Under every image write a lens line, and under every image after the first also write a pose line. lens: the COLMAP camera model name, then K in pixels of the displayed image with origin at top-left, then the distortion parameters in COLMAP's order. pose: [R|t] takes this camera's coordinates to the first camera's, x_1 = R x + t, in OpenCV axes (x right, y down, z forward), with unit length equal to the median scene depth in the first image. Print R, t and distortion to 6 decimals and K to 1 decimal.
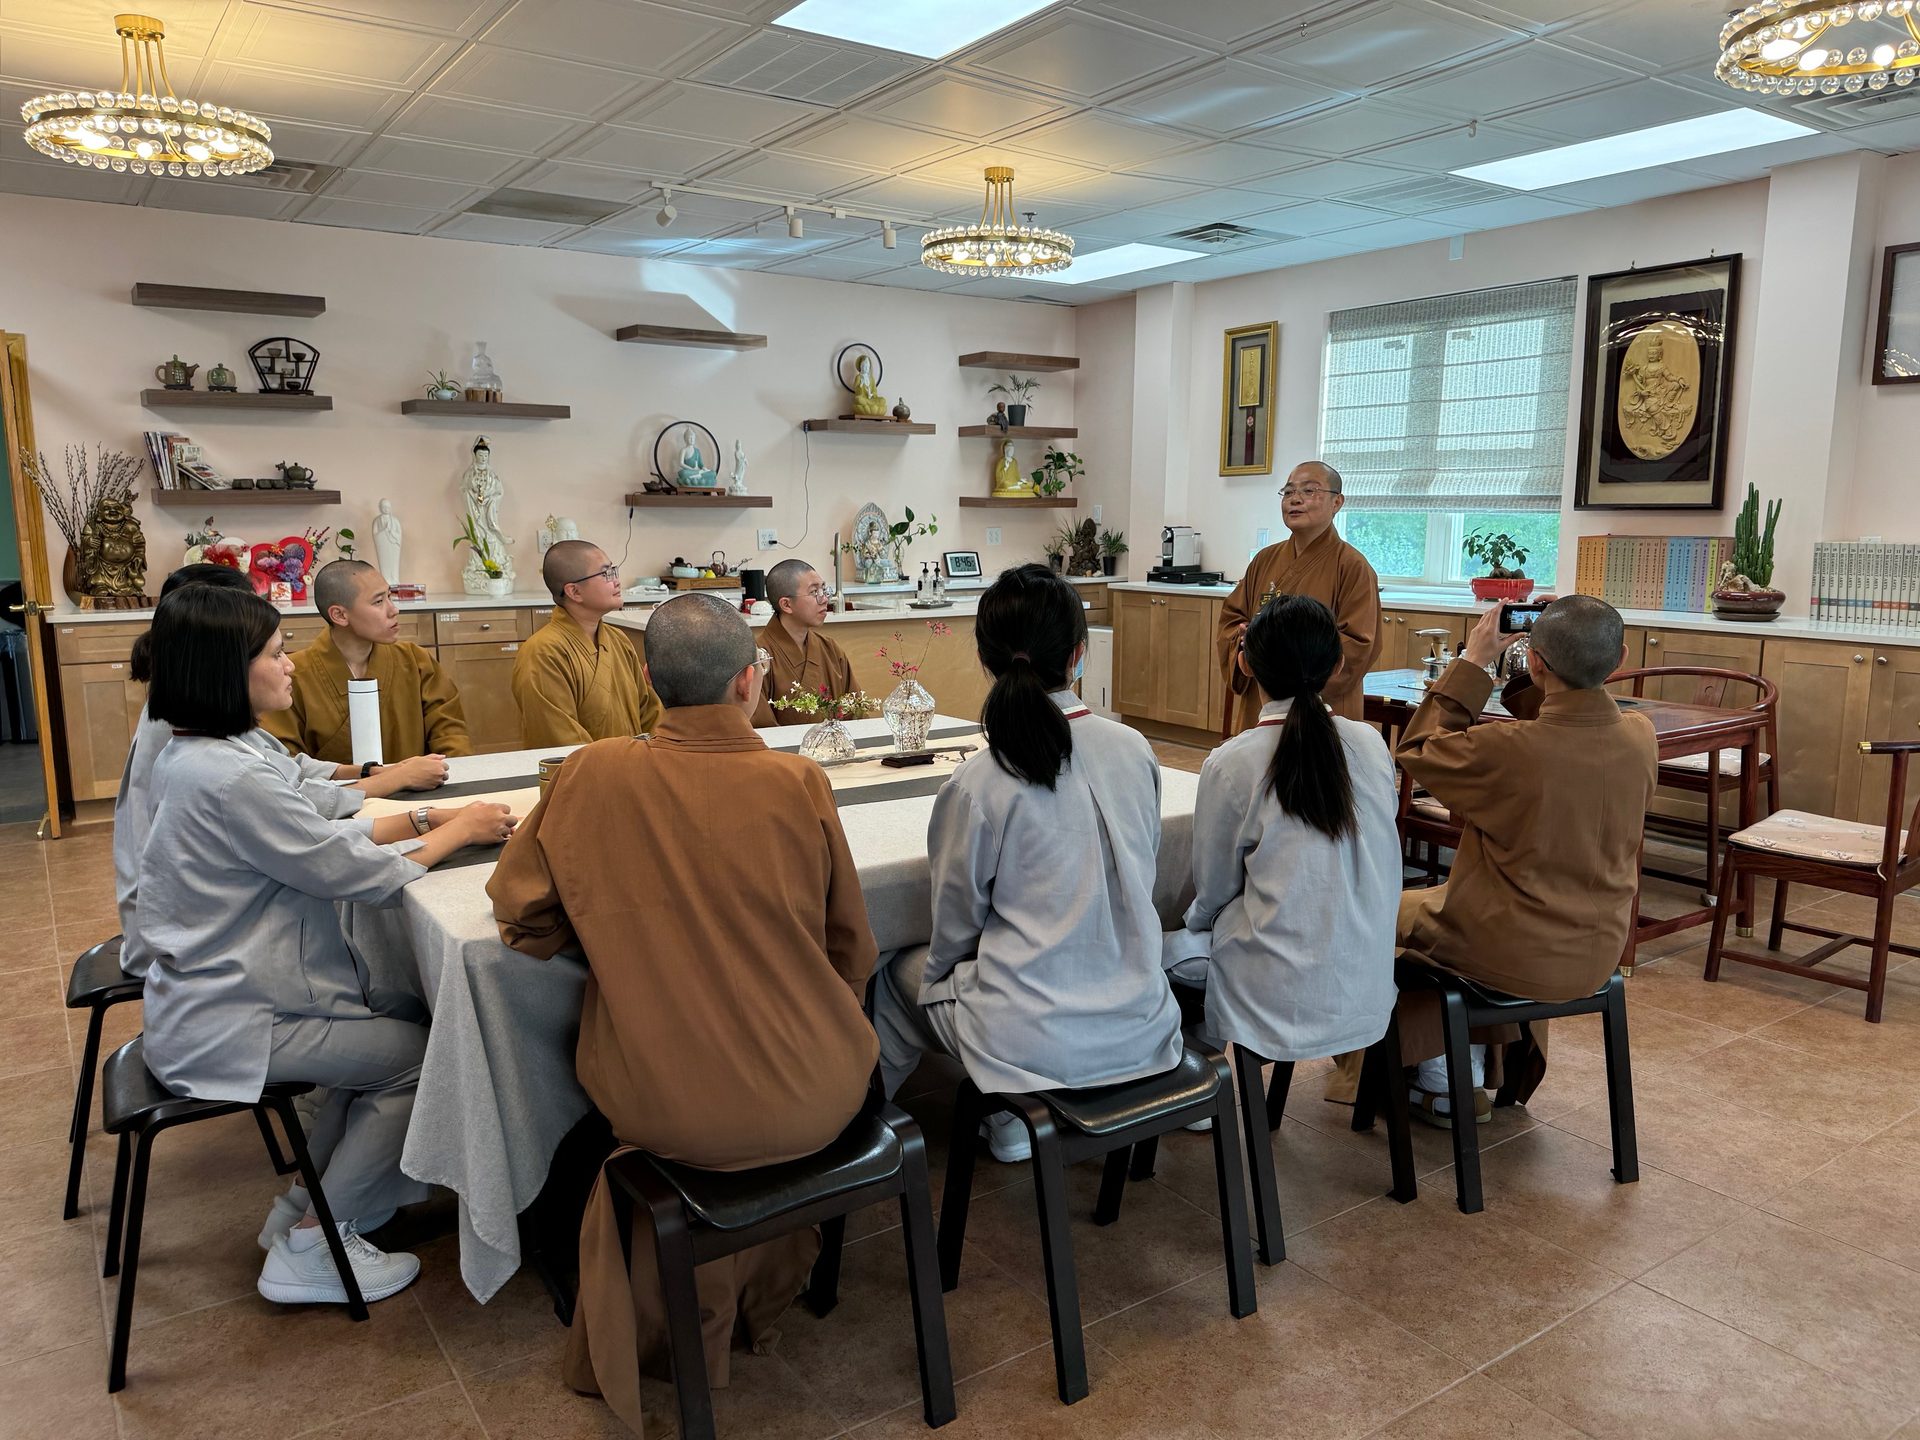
lens RADIAL K [[1361.5, 0, 960.0], [0, 1361.5, 720.0], [0, 0, 1]] dist [0.016389, -0.022493]
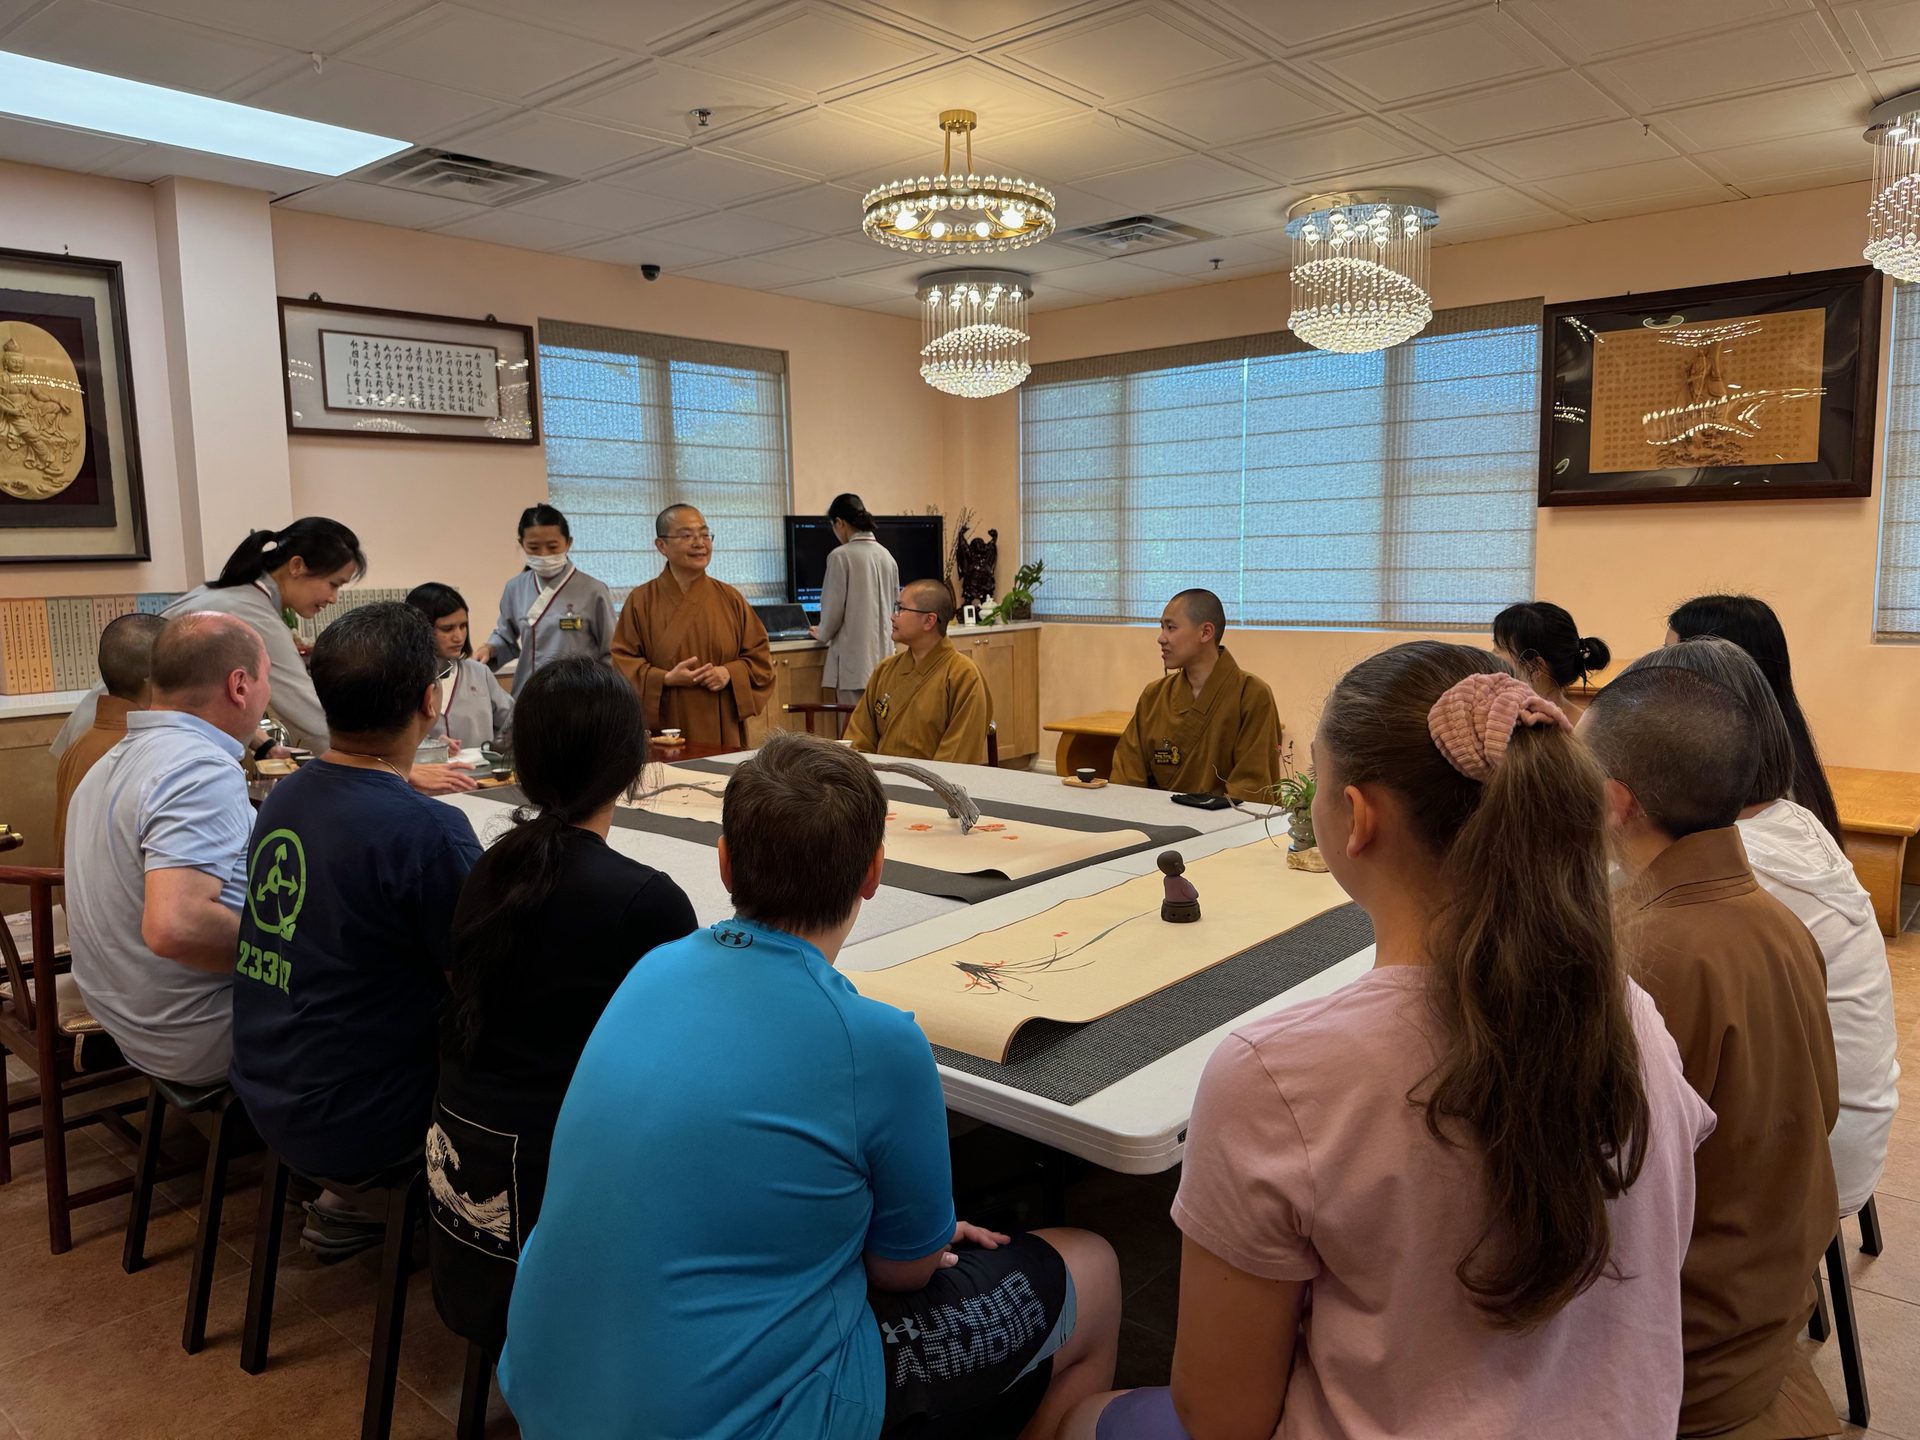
lens RADIAL K [[1361.5, 0, 960.0], [0, 1361.5, 720.0], [0, 0, 1]] dist [0.016389, -0.022493]
pose [[-0.243252, -0.116631, 0.962926, -0.390855], [0.166787, 0.972928, 0.159976, -0.107477], [-0.955516, 0.199518, -0.217215, 0.707765]]
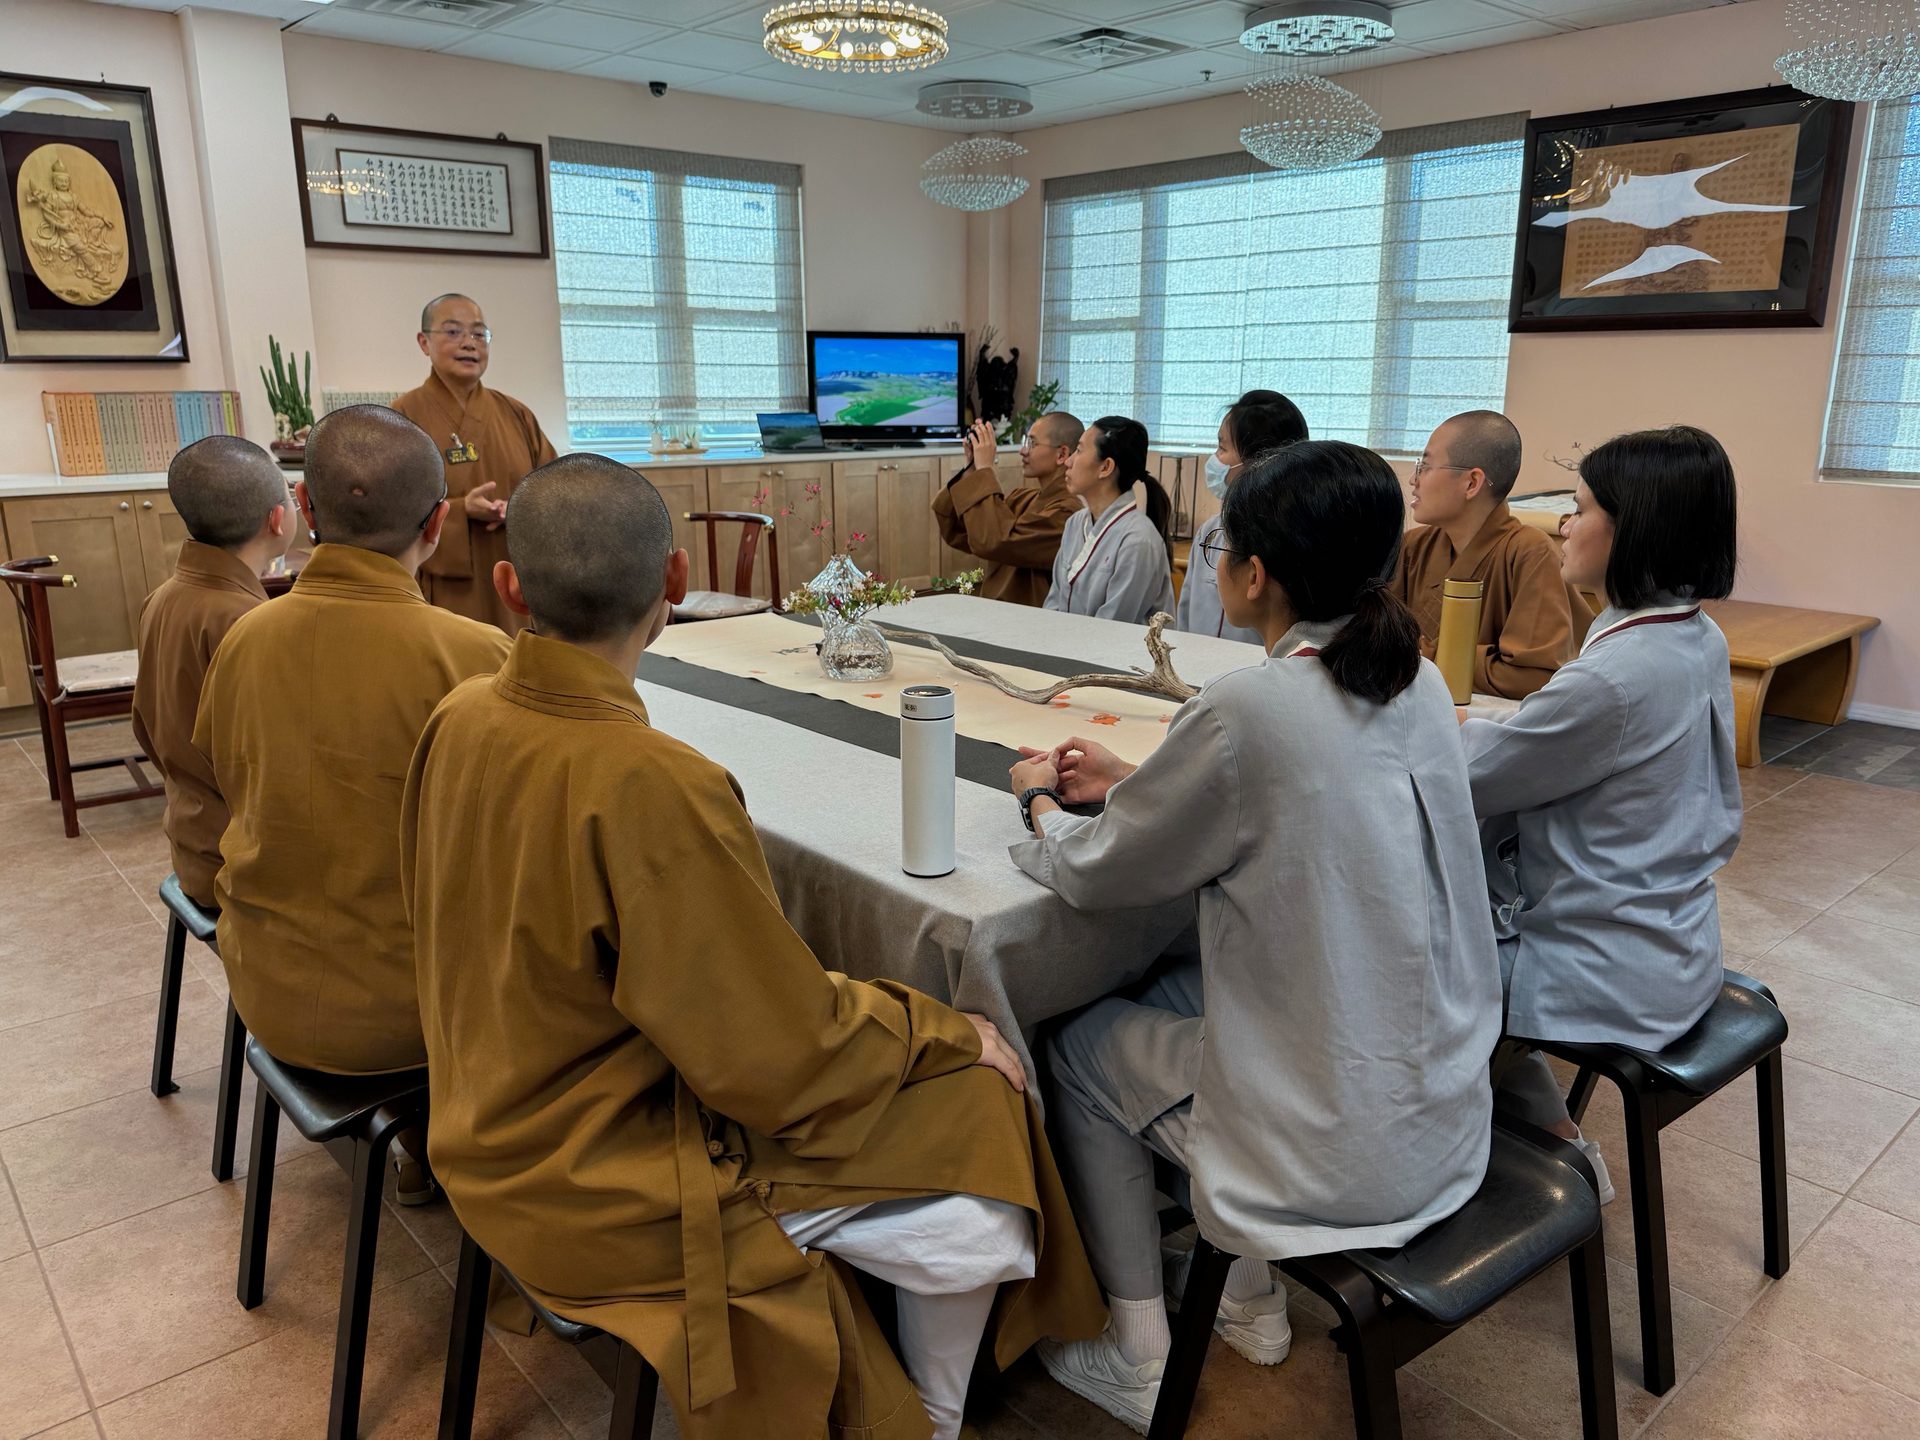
lens RADIAL K [[1361.5, 0, 960.0], [0, 1361.5, 720.0], [0, 0, 1]] dist [0.016389, -0.022493]
pose [[-0.105952, -0.246372, 0.963366, -0.491993], [0.152217, 0.953383, 0.260560, -0.079340], [-0.982651, 0.174248, -0.063511, 0.555409]]
